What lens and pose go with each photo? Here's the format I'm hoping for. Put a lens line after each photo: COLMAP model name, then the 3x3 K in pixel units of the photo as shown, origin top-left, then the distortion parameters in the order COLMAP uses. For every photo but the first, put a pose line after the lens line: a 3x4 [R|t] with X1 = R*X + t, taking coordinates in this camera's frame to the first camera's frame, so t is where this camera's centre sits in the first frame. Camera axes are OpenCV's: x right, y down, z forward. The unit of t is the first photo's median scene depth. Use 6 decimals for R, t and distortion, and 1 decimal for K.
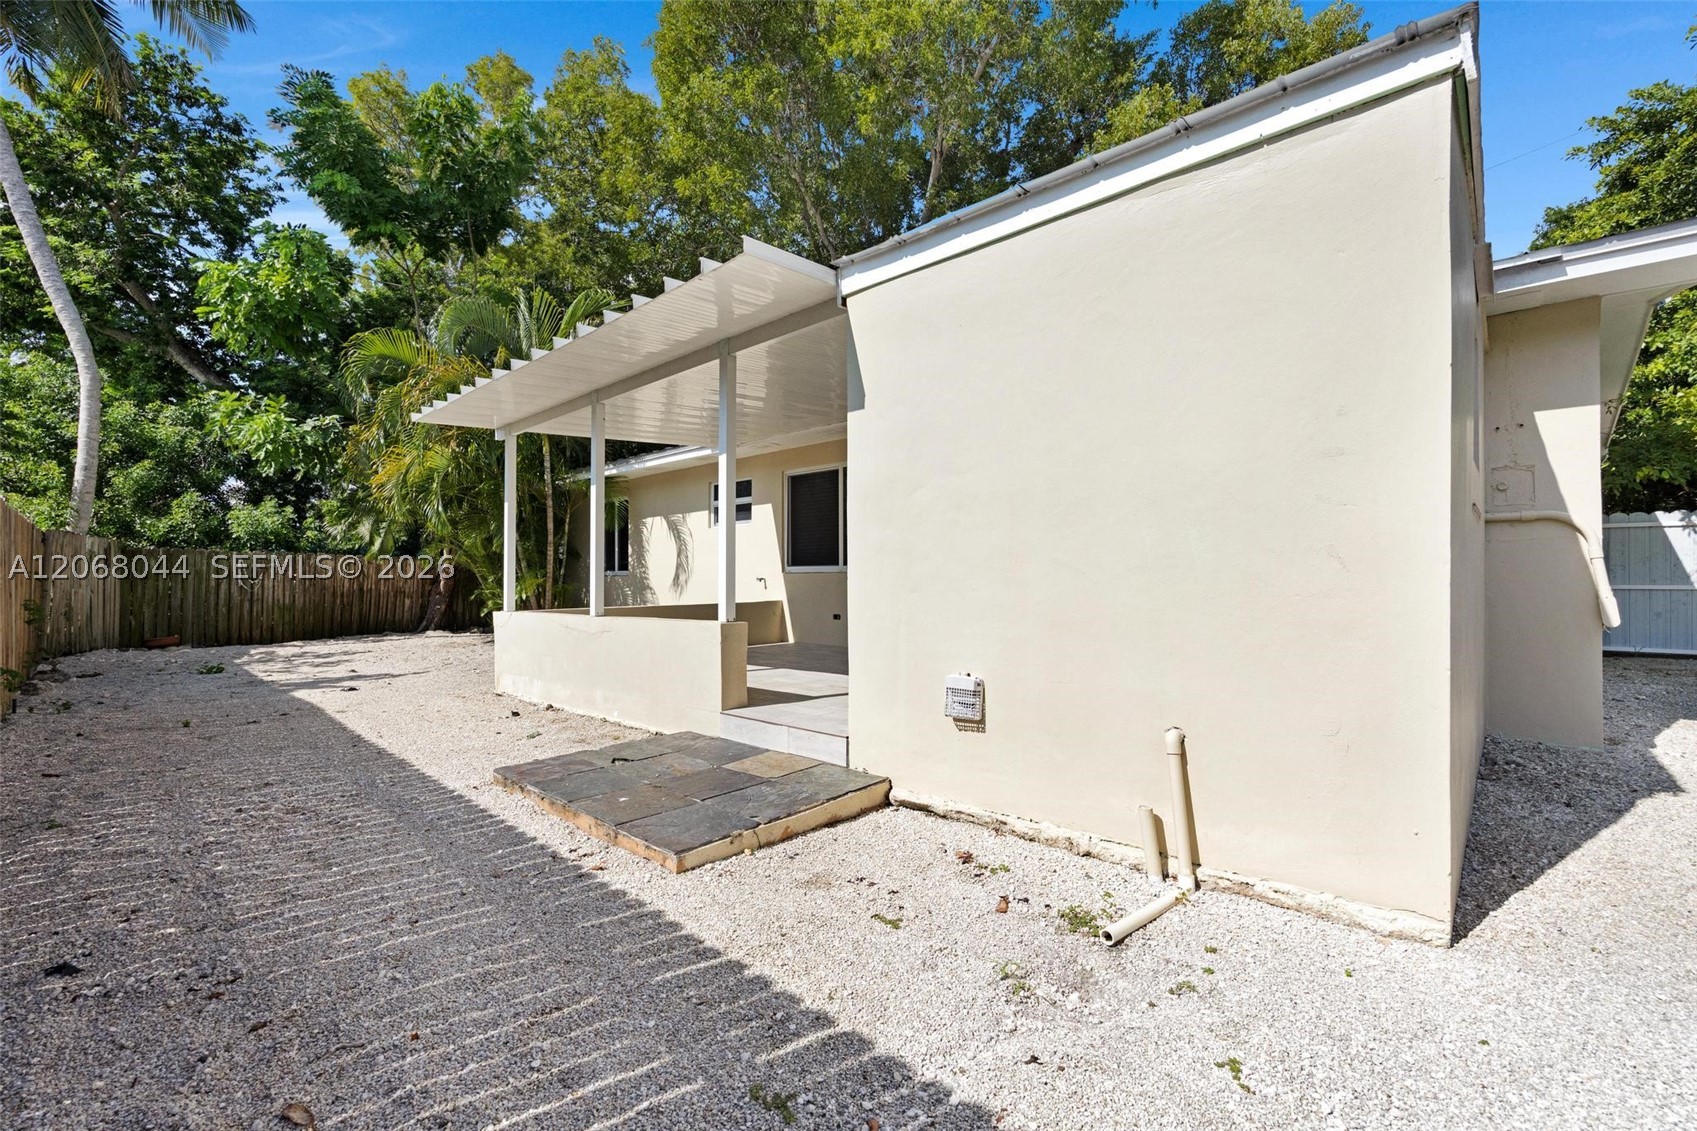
lens RADIAL K [[711.6, 0, 848.5], [0, 711.6, 565.5], [0, 0, 1]] dist [0.000000, 0.000034]
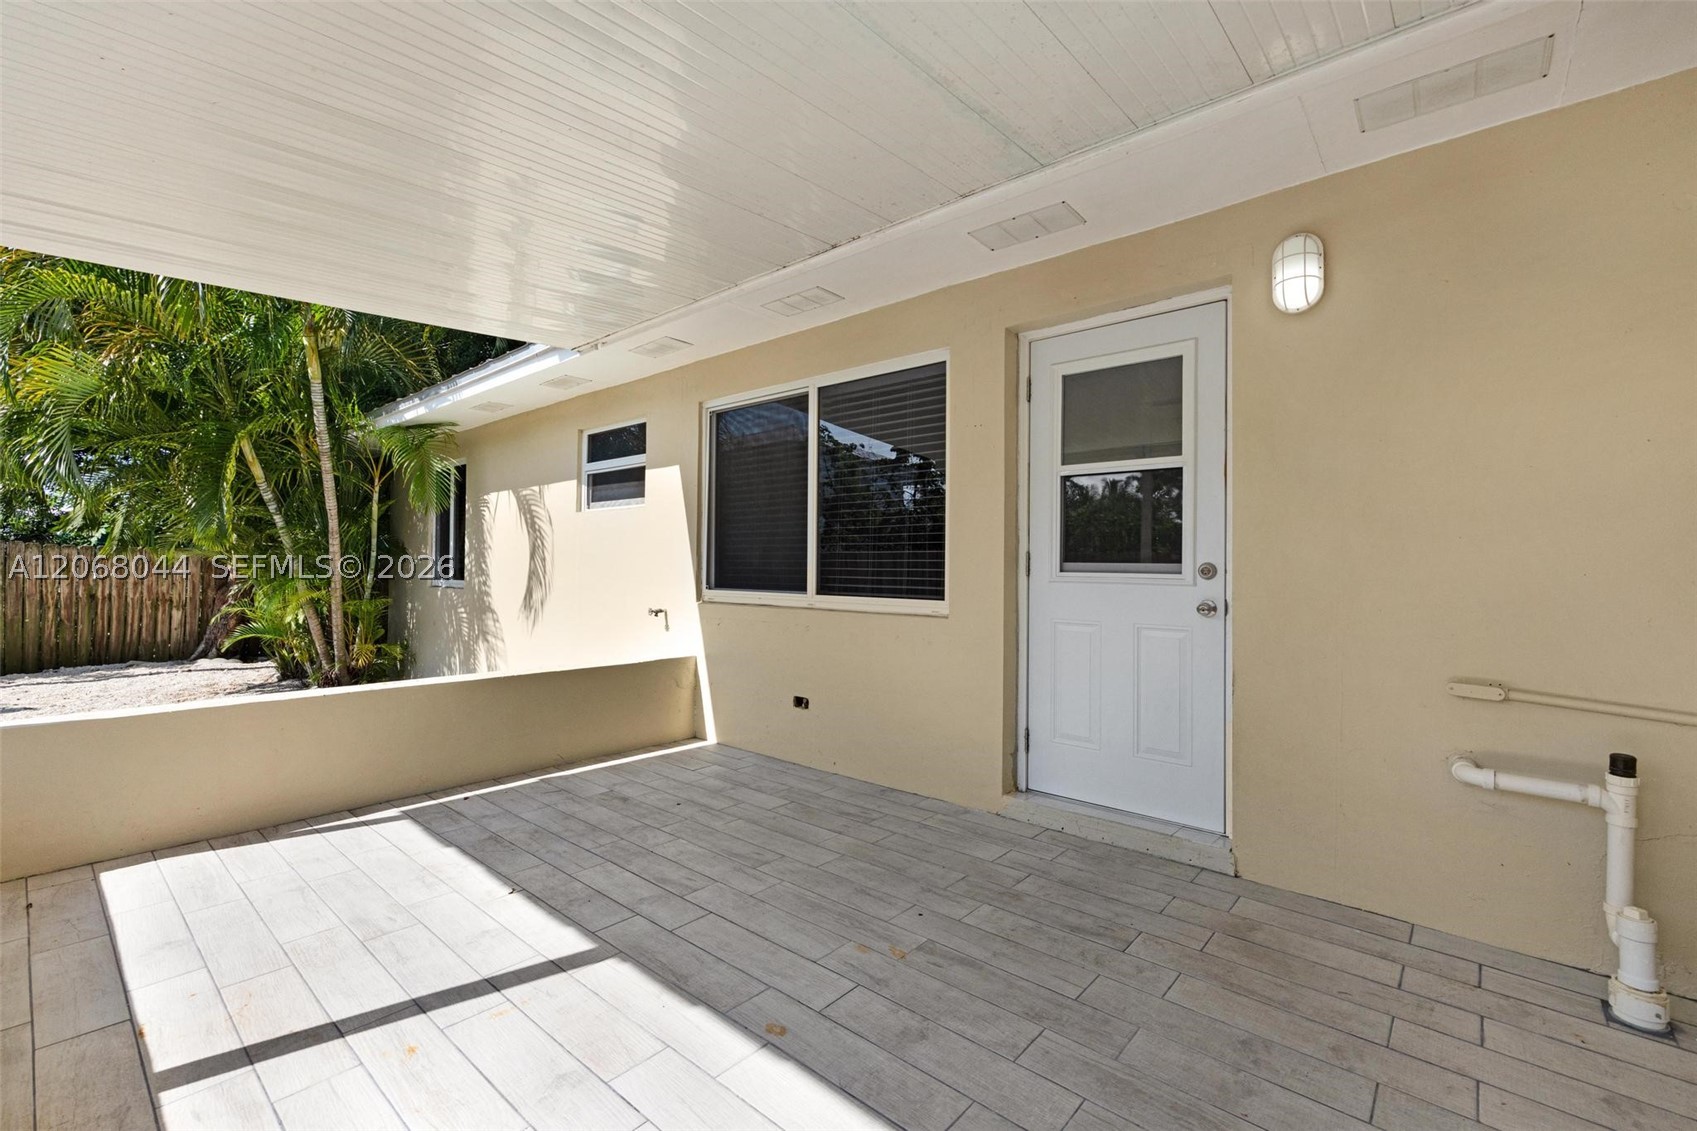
lens RADIAL K [[711.6, 0, 848.5], [0, 711.6, 565.5], [0, 0, 1]] dist [0.000000, 0.000034]
pose [[0.999569, 0.013161, 0.026245, 0.001118], [-0.013622, 0.999755, 0.017461, -0.020756], [-0.026009, -0.017811, 0.999503, 0.399438]]
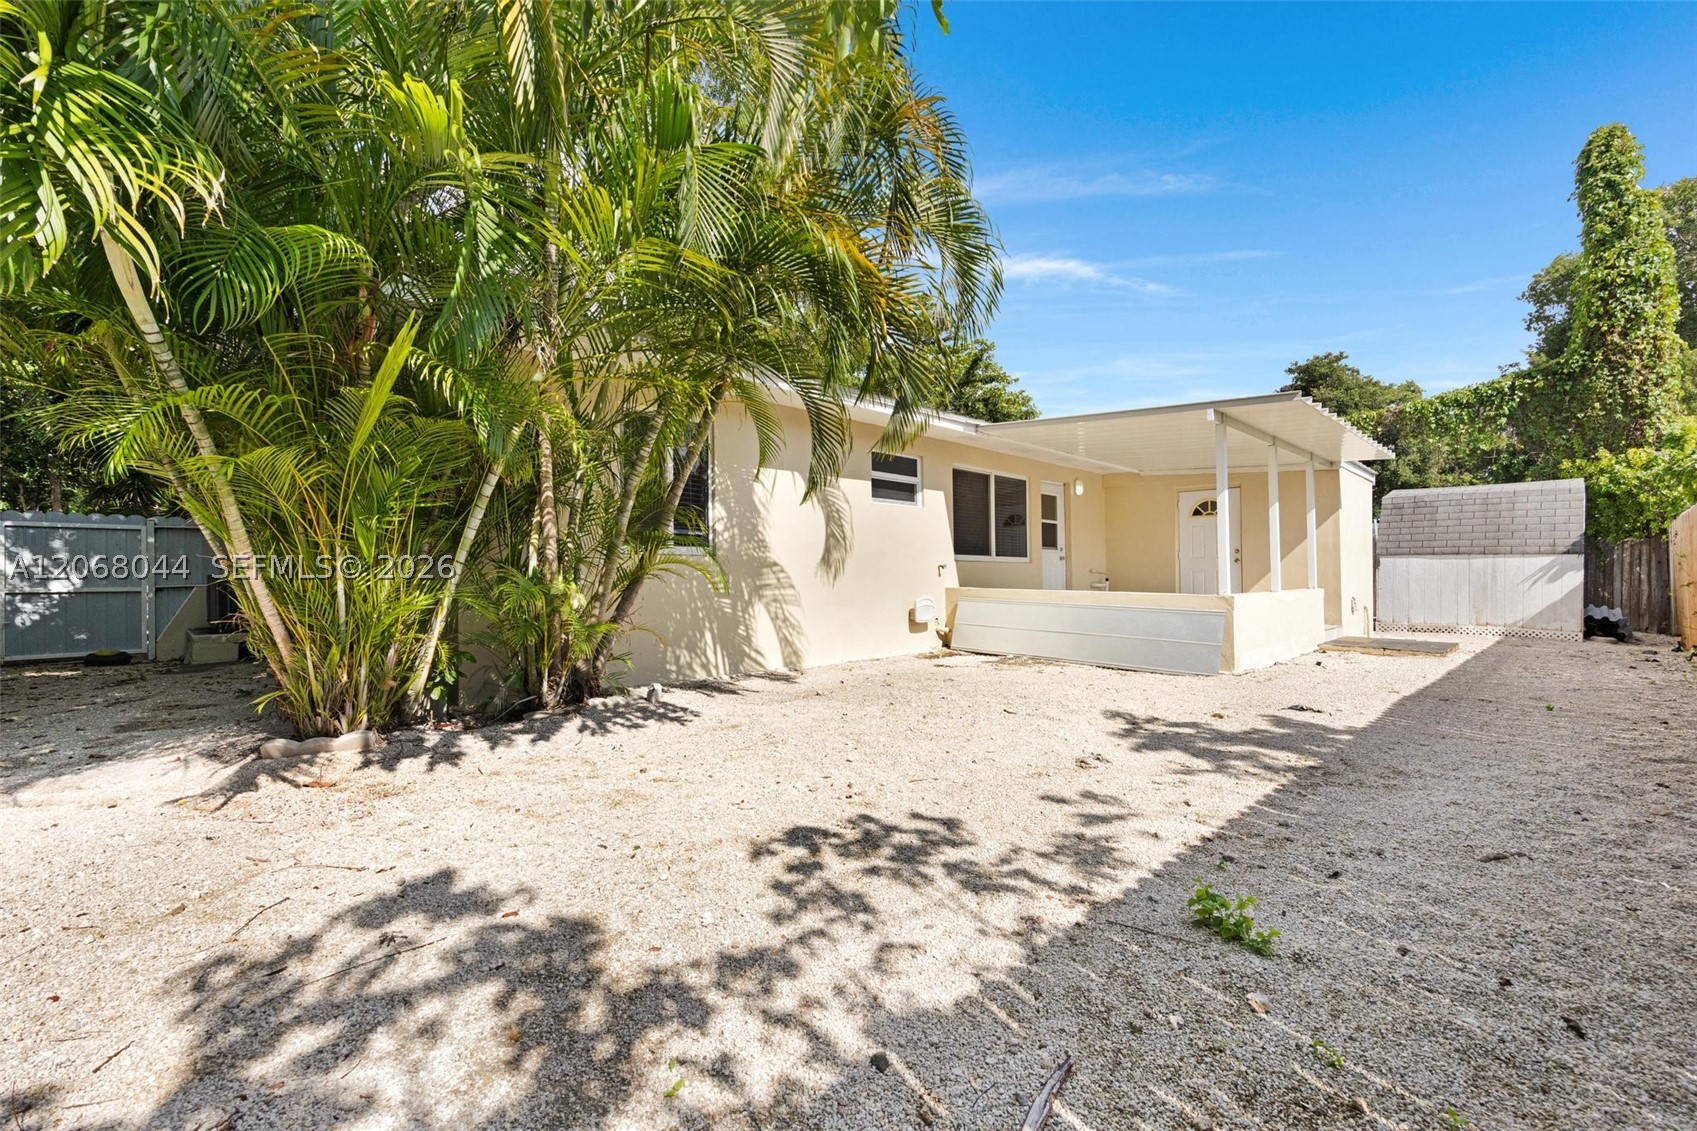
lens RADIAL K [[711.6, 0, 848.5], [0, 711.6, 565.5], [0, 0, 1]] dist [0.000000, 0.000034]
pose [[0.059382, 0.015570, 0.998114, -0.920323], [-0.021646, 0.999663, -0.014307, 0.029123], [-0.998001, -0.020756, 0.059699, 0.888349]]
